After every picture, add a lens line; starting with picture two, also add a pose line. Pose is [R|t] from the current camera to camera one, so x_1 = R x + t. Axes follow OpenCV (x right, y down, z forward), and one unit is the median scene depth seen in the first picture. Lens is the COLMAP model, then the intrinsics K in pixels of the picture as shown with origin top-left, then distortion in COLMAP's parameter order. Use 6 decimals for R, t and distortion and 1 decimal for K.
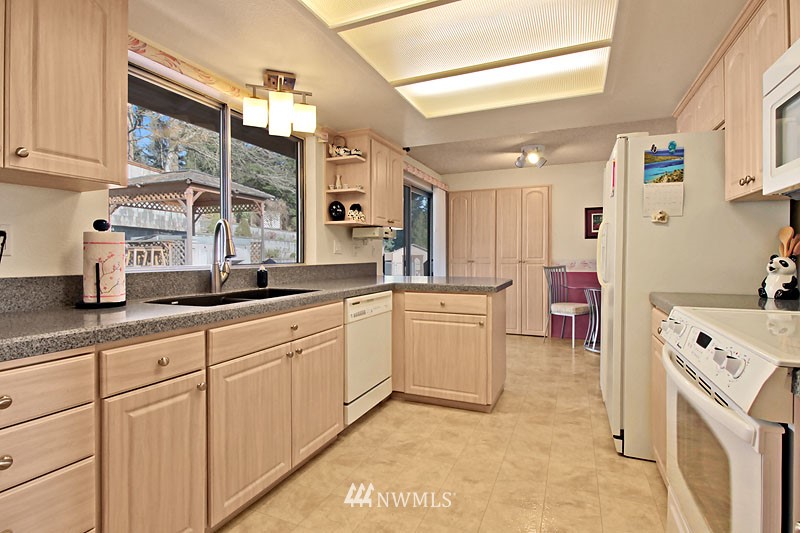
lens RADIAL K [[387.7, 0, 403.3], [0, 387.7, 267.1], [0, 0, 1]] dist [-0.032244, -0.000729]
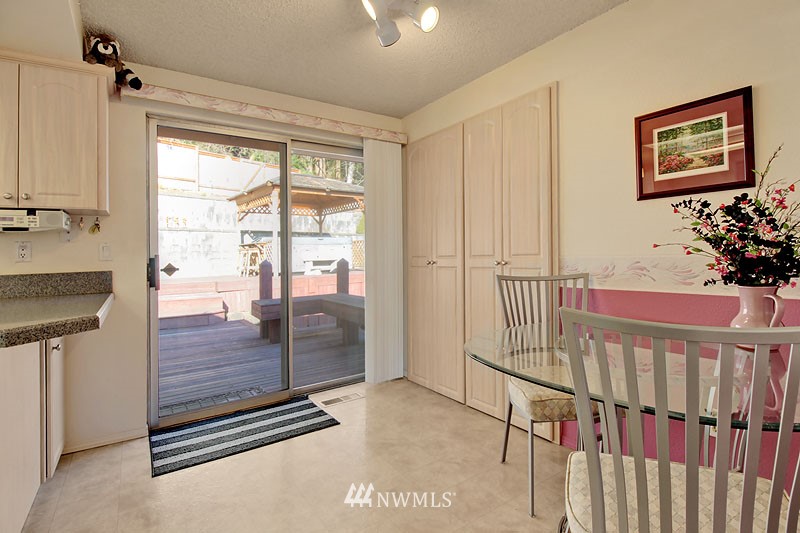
lens RADIAL K [[387.7, 0, 398.1], [0, 387.7, 260.8], [0, 0, 1]] dist [-0.032244, -0.000729]
pose [[0.851327, -0.009023, -0.524558, 0.249280], [0.004040, 0.999935, -0.010644, -0.007281], [0.524620, 0.006942, 0.851308, 0.298694]]
